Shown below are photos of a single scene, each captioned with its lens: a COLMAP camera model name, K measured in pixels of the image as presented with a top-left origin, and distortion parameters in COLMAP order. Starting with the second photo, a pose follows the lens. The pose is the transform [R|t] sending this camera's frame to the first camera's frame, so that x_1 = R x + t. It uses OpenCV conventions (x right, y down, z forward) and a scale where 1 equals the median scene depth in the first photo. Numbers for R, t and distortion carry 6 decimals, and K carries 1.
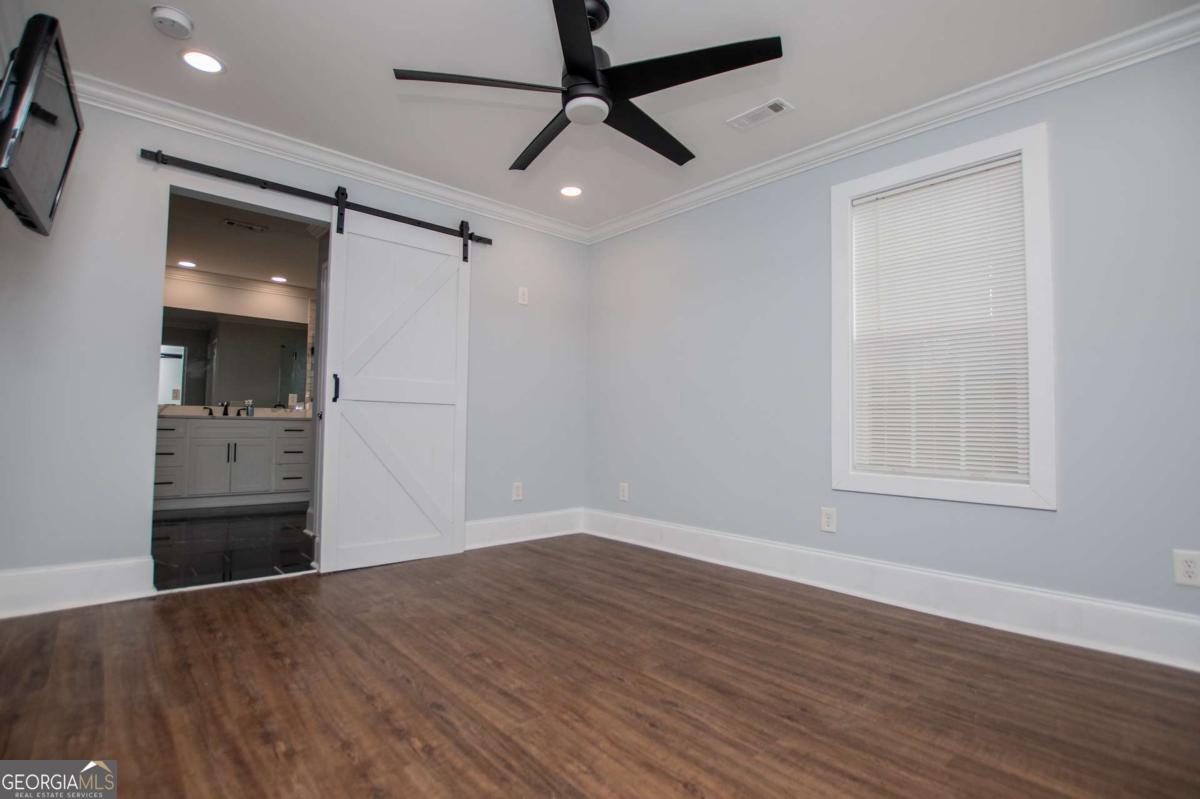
lens RADIAL K [[566.4, 0, 582.3], [0, 566.4, 404.0], [0, 0, 1]] dist [-0.025768, 0.000013]
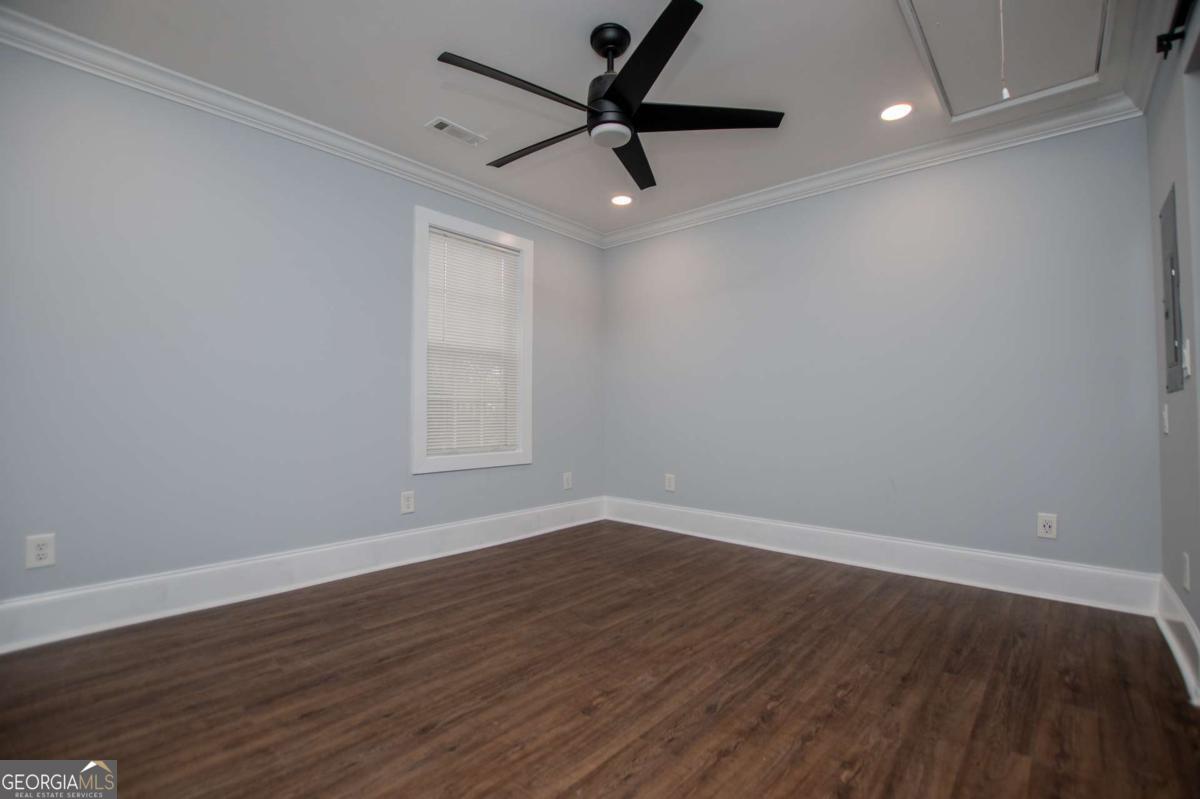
lens RADIAL K [[539.0, 0, 614.0], [0, 539.0, 401.2], [0, 0, 1]] dist [-0.024569, -0.000068]
pose [[-0.149839, 0.001010, 0.988710, -1.038662], [-0.041246, 0.999123, -0.007271, -0.006902], [-0.987850, -0.041869, -0.149666, 1.167187]]
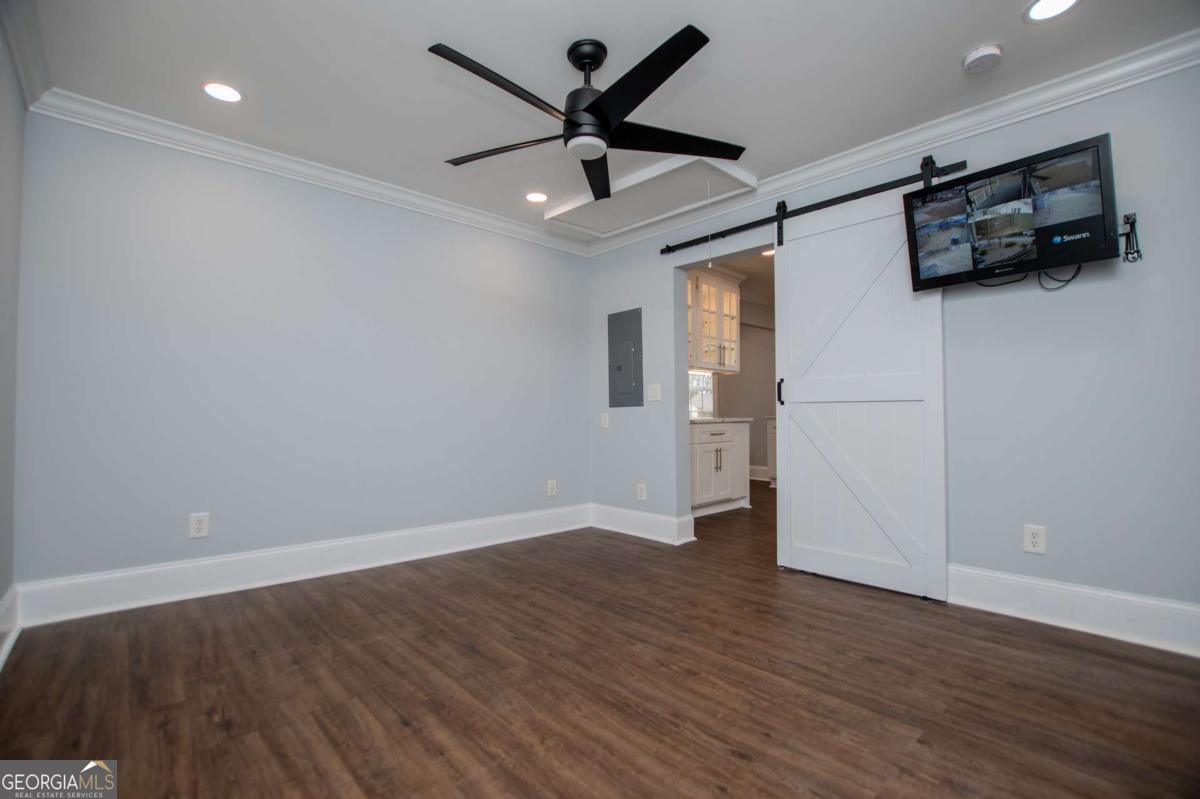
lens RADIAL K [[523.2, 0, 610.9], [0, 523.2, 402.3], [0, 0, 1]] dist [-0.027566, -0.000317]
pose [[-0.998837, -0.015095, -0.045797, 0.000527], [-0.012219, 0.997974, -0.062441, 0.034223], [0.046647, -0.061808, -0.996997, 2.045605]]
